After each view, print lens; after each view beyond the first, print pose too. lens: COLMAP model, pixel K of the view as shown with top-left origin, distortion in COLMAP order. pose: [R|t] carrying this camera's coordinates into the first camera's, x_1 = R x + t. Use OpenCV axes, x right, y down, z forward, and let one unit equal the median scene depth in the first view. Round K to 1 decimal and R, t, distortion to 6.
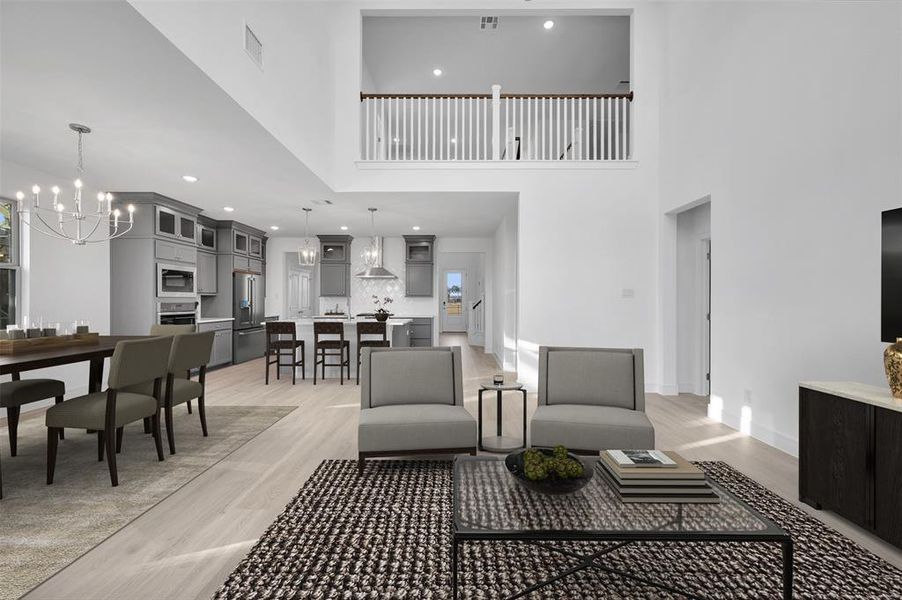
lens RADIAL K [[356.7, 0, 463.9], [0, 356.7, 296.2], [0, 0, 1]] dist [0.001509, 0.000005]
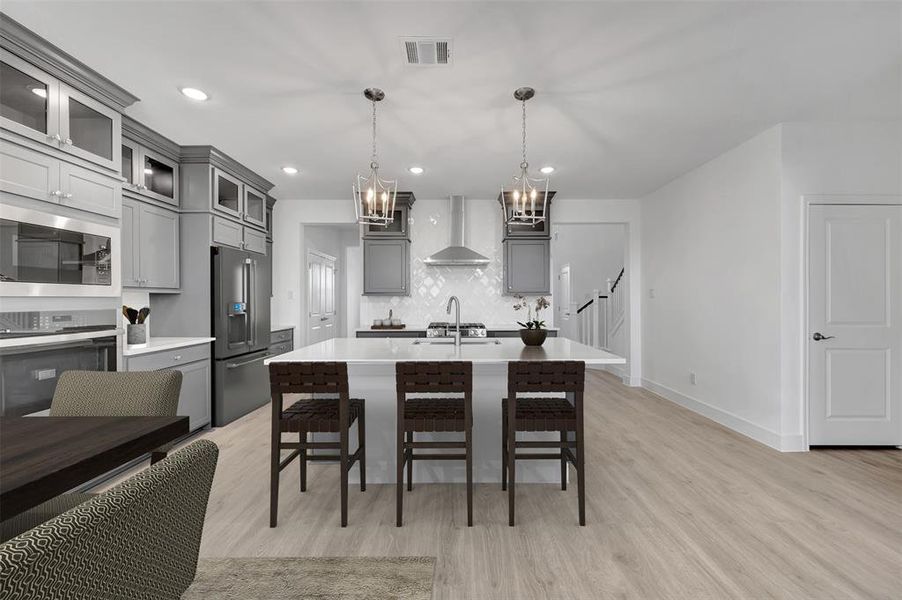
lens RADIAL K [[357.4, 0, 454.2], [0, 357.4, 297.9], [0, 0, 1]] dist [-0.015966, 0.000115]
pose [[0.999569, -0.001784, -0.029305, -0.272171], [0.001967, 0.999979, 0.006229, 0.001865], [0.029293, -0.006284, 0.999551, 0.480866]]
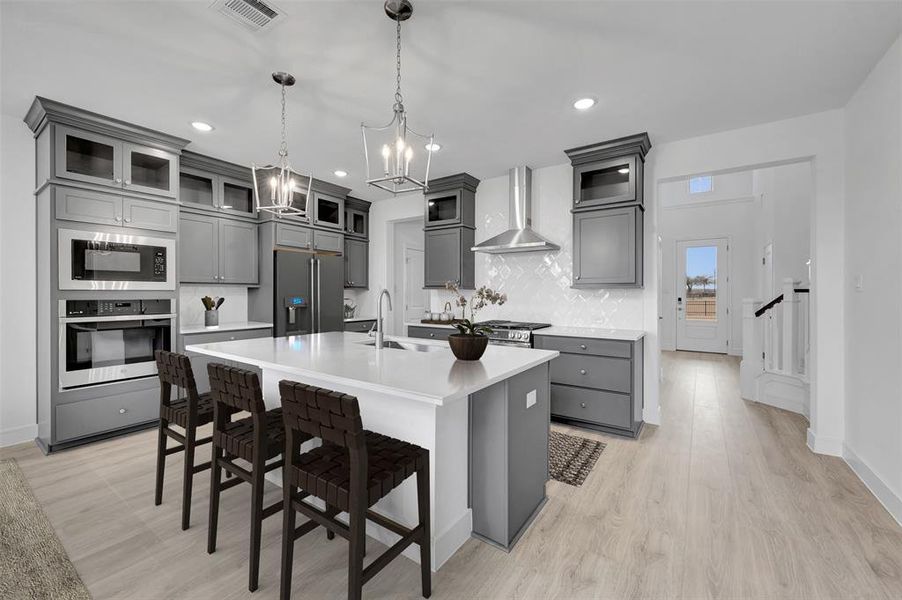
lens RADIAL K [[357.4, 0, 444.8], [0, 357.4, 297.0], [0, 0, 1]] dist [-0.001150, -0.000237]
pose [[0.806958, 0.008706, -0.590544, -0.035224], [0.004079, 0.999785, 0.020313, 0.003147], [0.590594, -0.018801, 0.806750, 0.644548]]
